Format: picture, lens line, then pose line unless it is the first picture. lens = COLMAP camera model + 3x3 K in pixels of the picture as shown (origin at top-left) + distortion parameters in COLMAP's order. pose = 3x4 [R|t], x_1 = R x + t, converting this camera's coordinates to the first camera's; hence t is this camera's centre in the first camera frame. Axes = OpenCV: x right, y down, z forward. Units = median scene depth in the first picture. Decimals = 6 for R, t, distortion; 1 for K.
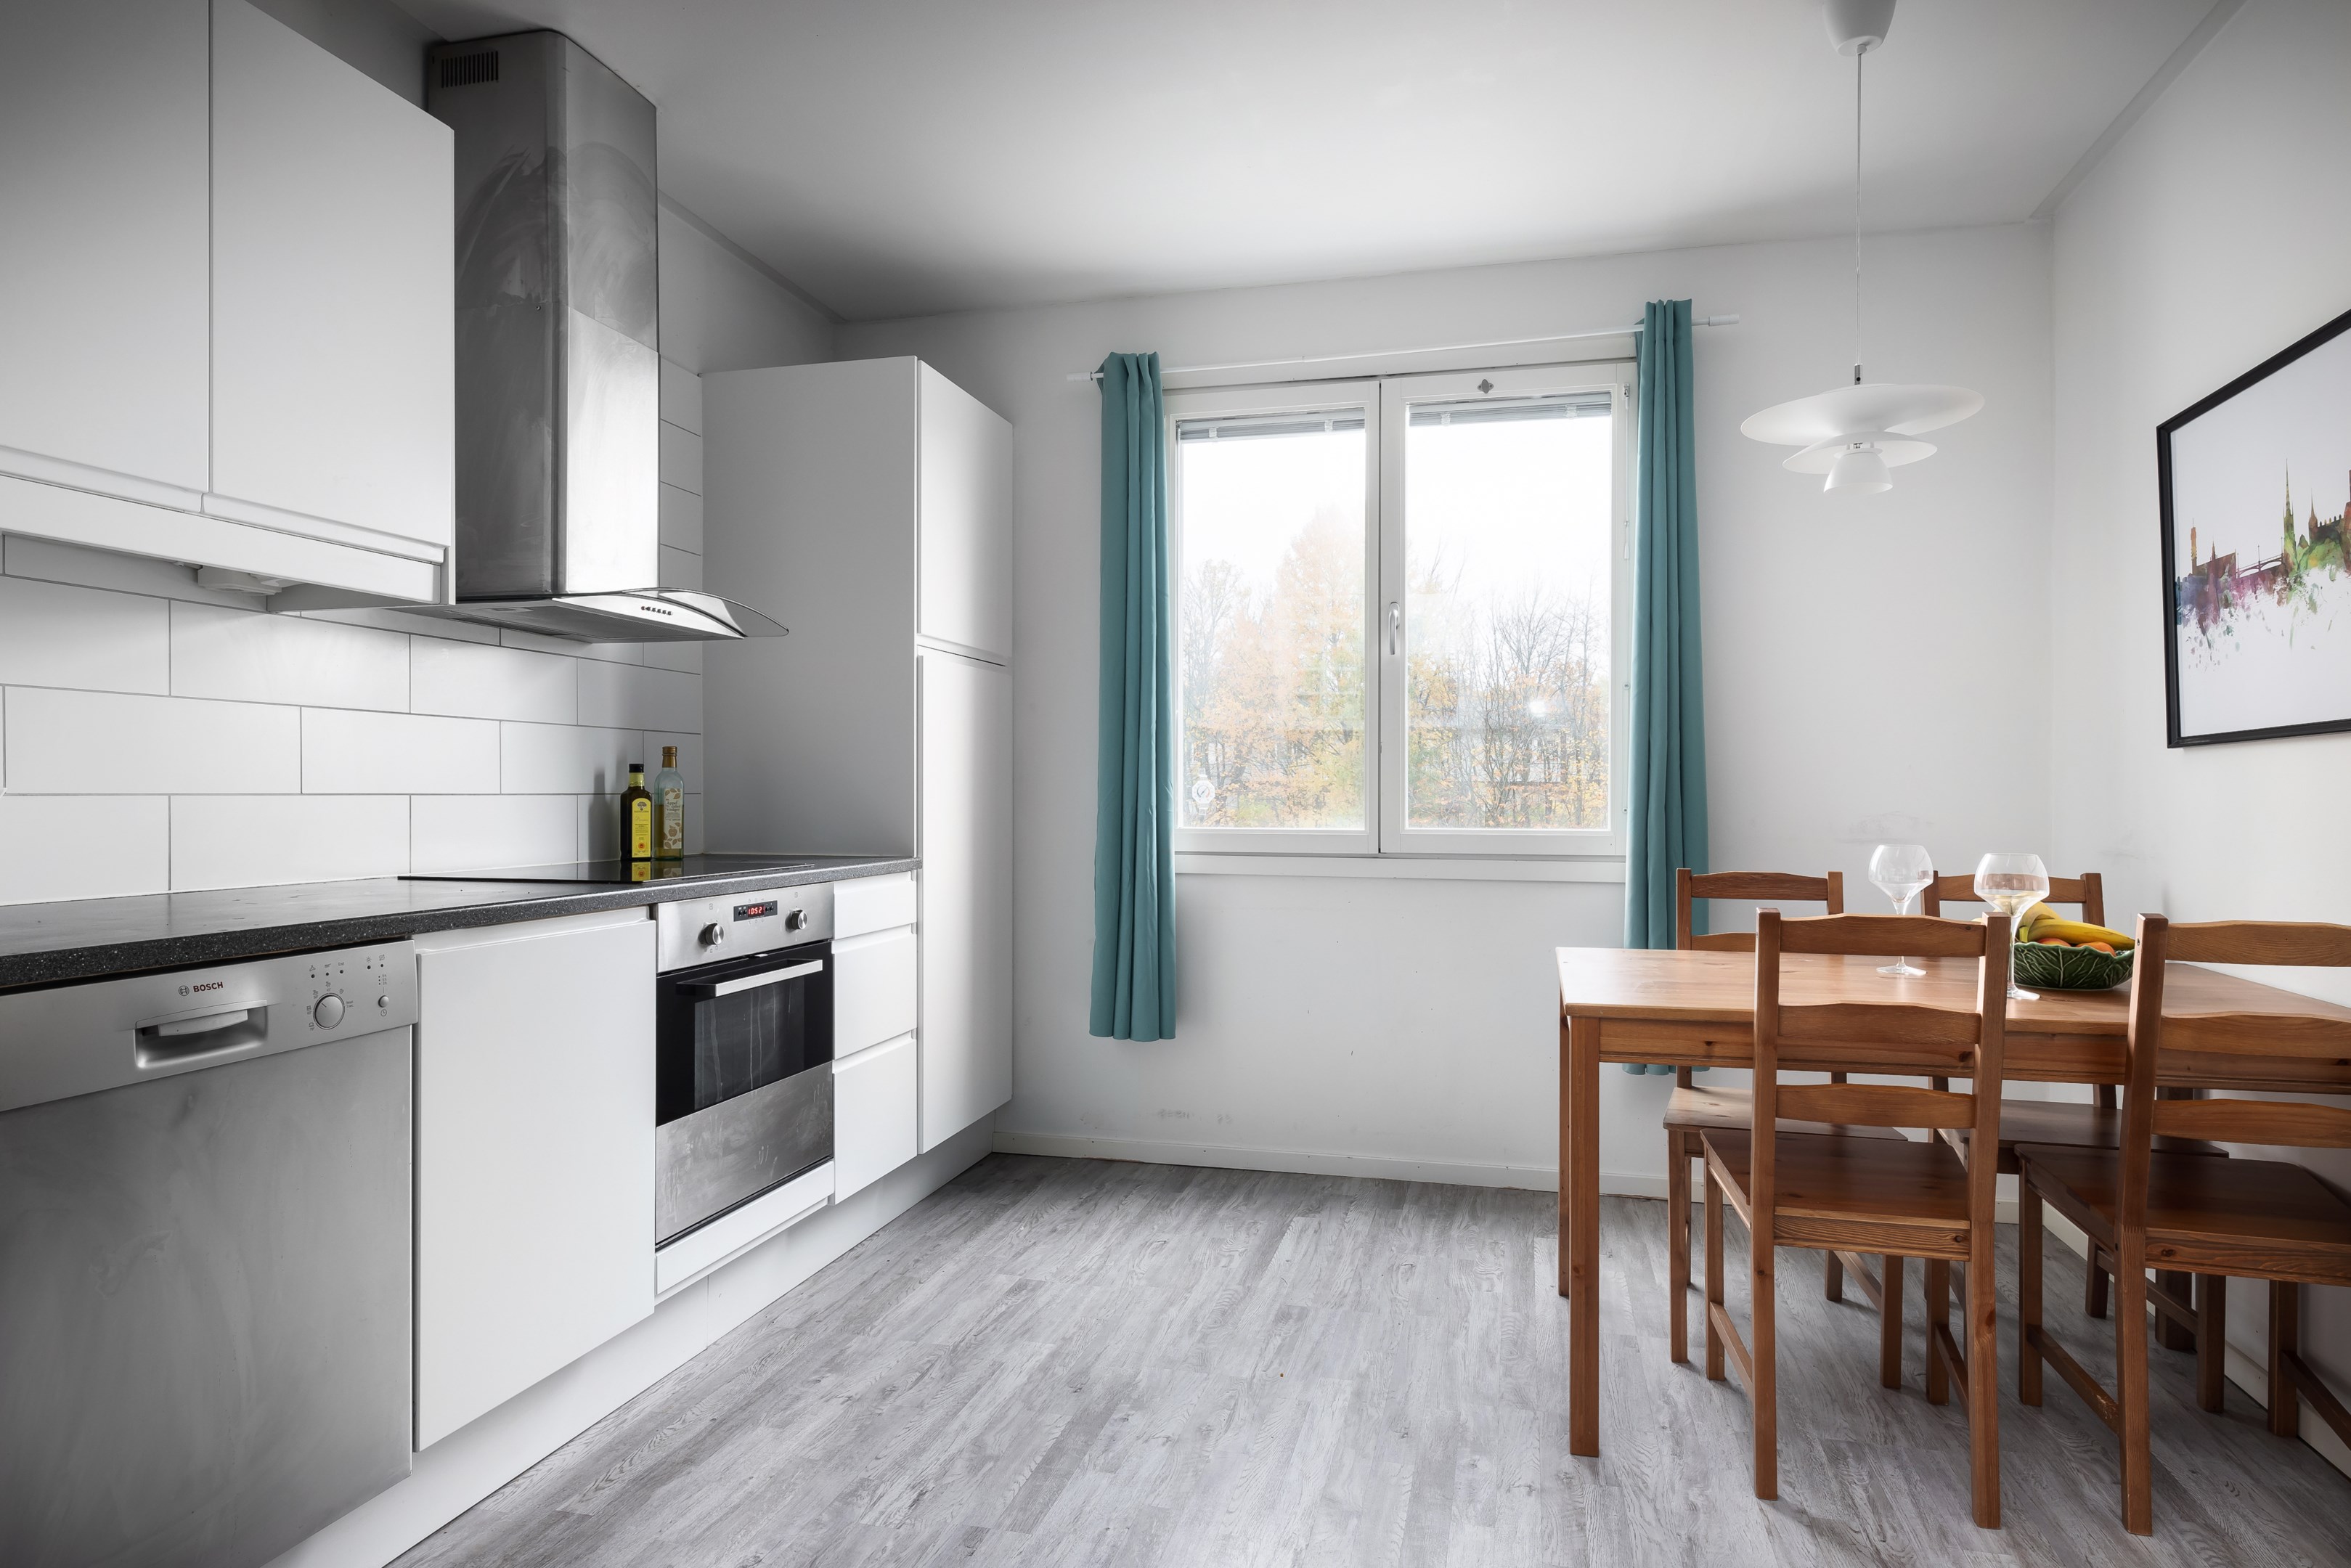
lens RADIAL K [[1328.7, 0, 1181.1], [0, 1328.7, 790.2], [0, 0, 1]] dist [0.000703, -0.000685]
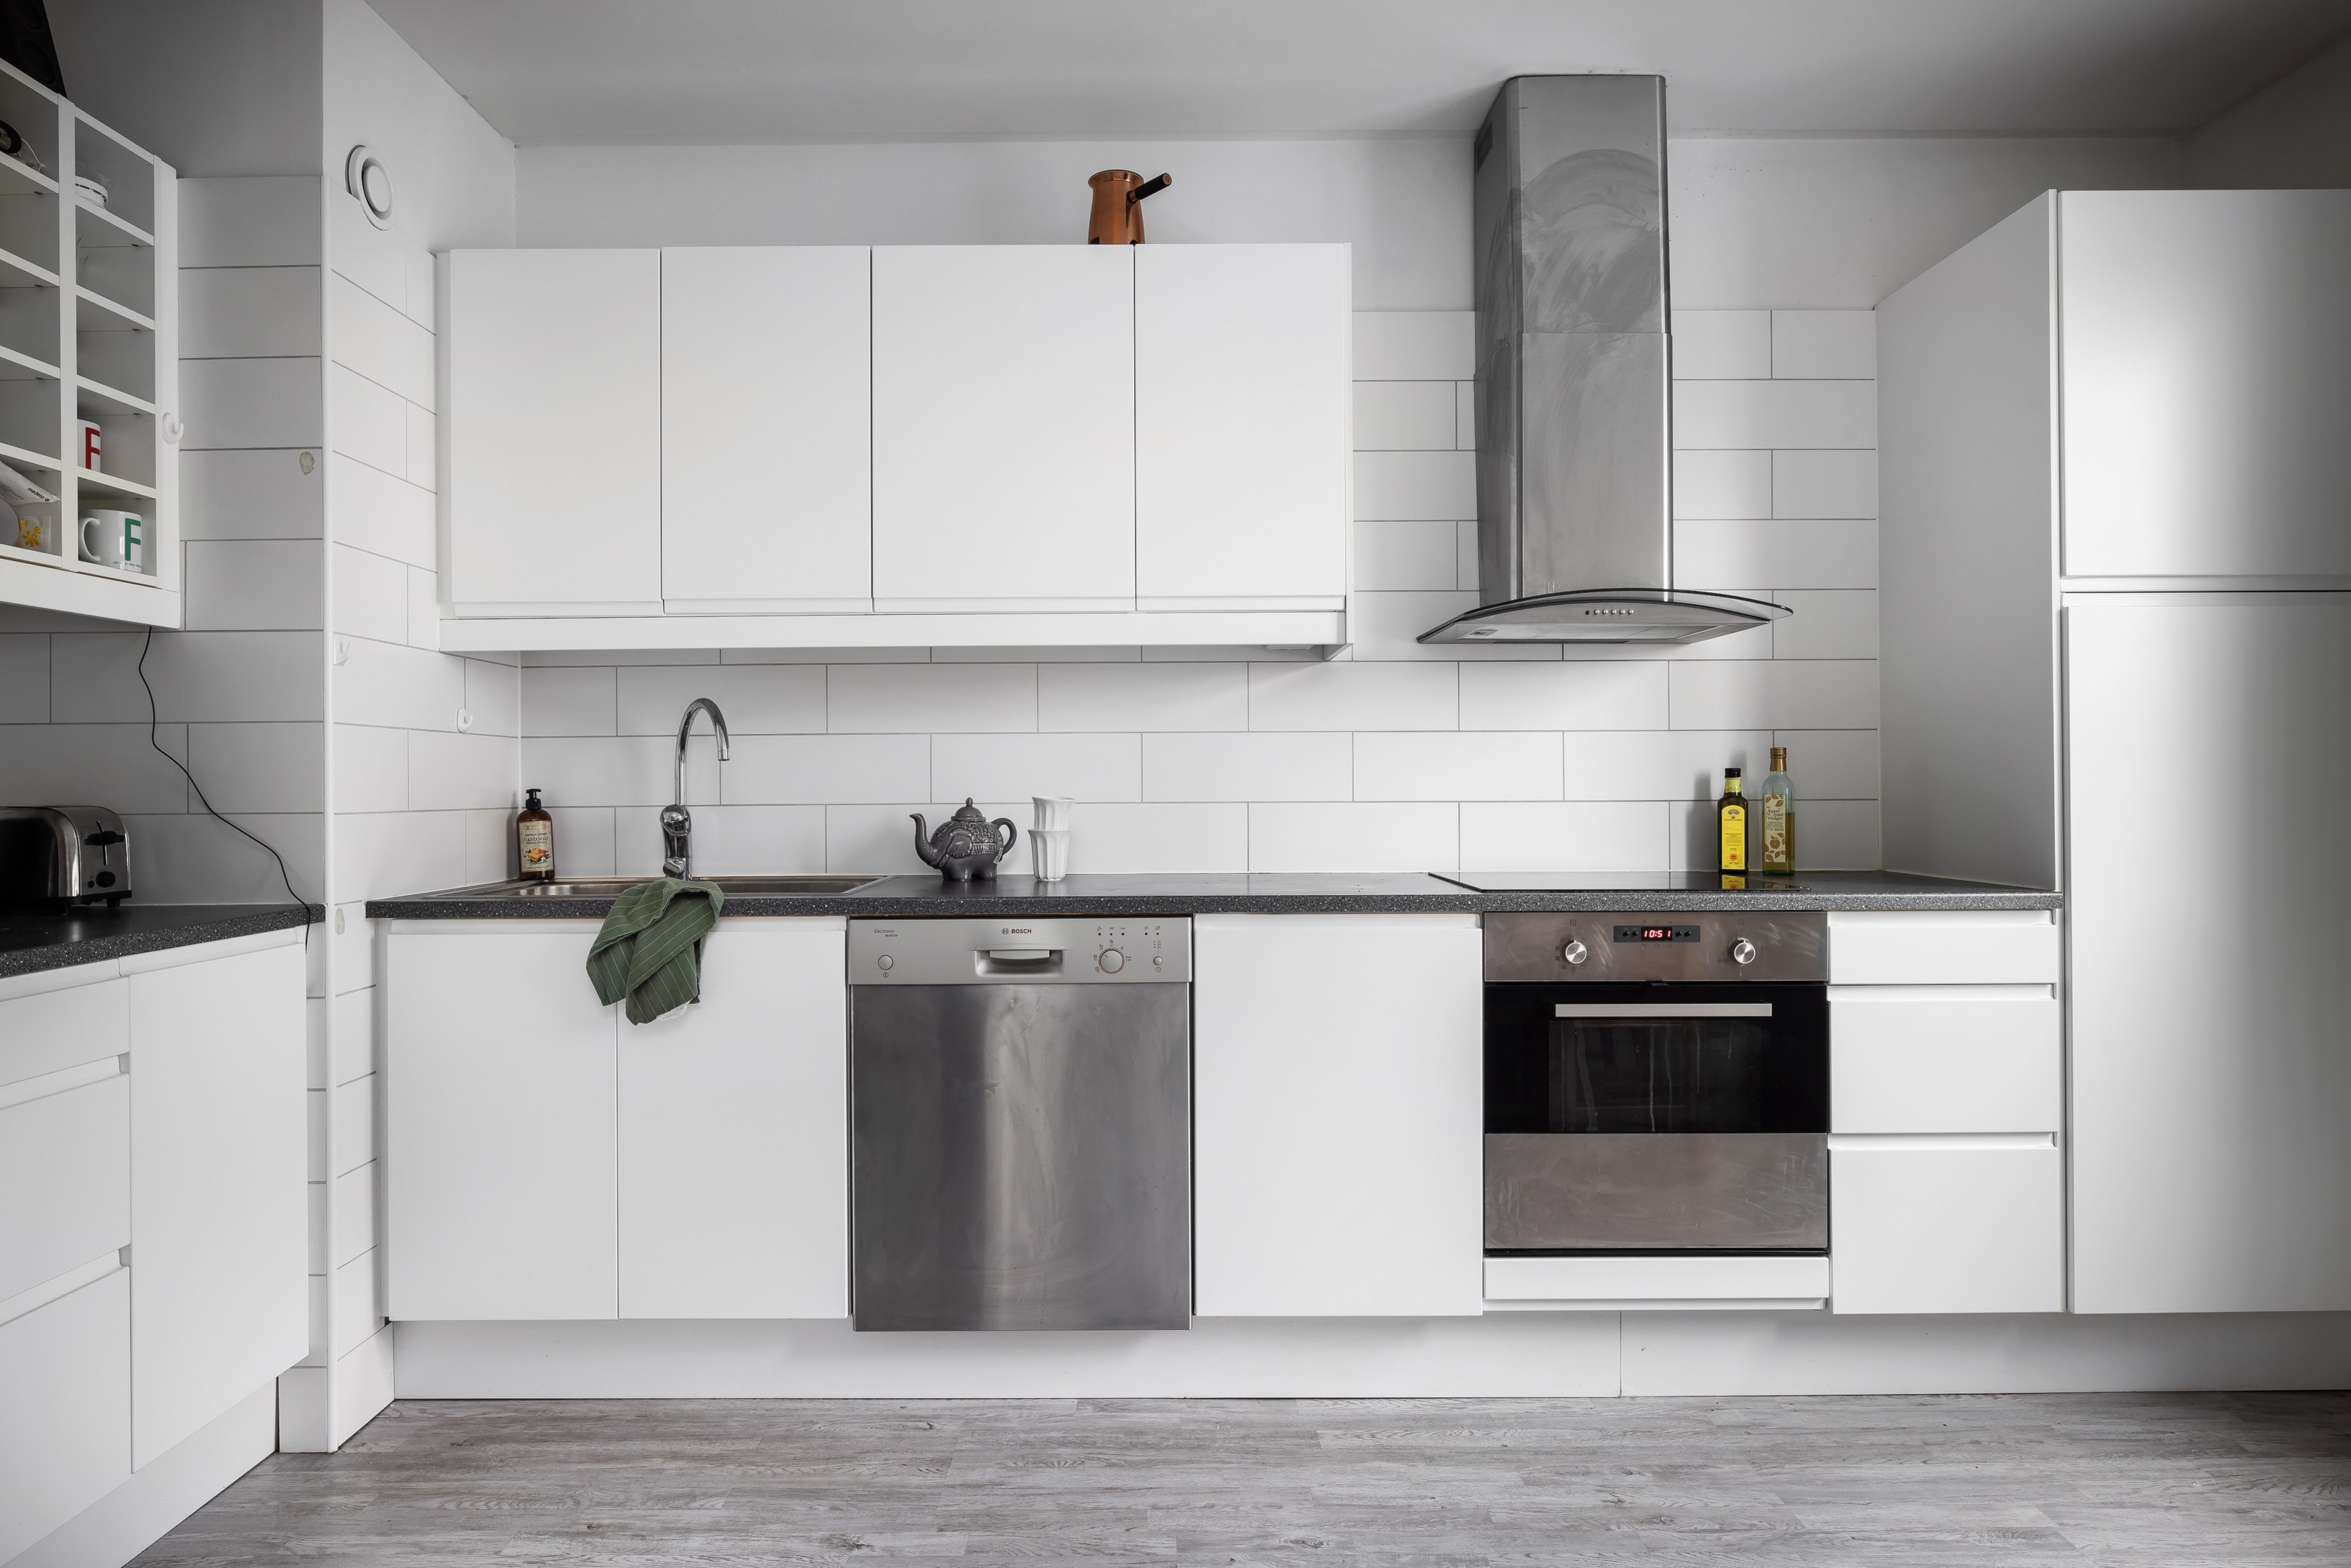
lens RADIAL K [[1417.0, 0, 1167.3], [0, 1417.0, 777.3], [0, 0, 1]] dist [0.000068, -0.002333]
pose [[0.247815, -0.007973, -0.968775, 0.452934], [0.005665, 0.999961, -0.006780, -0.009027], [0.968791, -0.003808, 0.247851, 0.380760]]
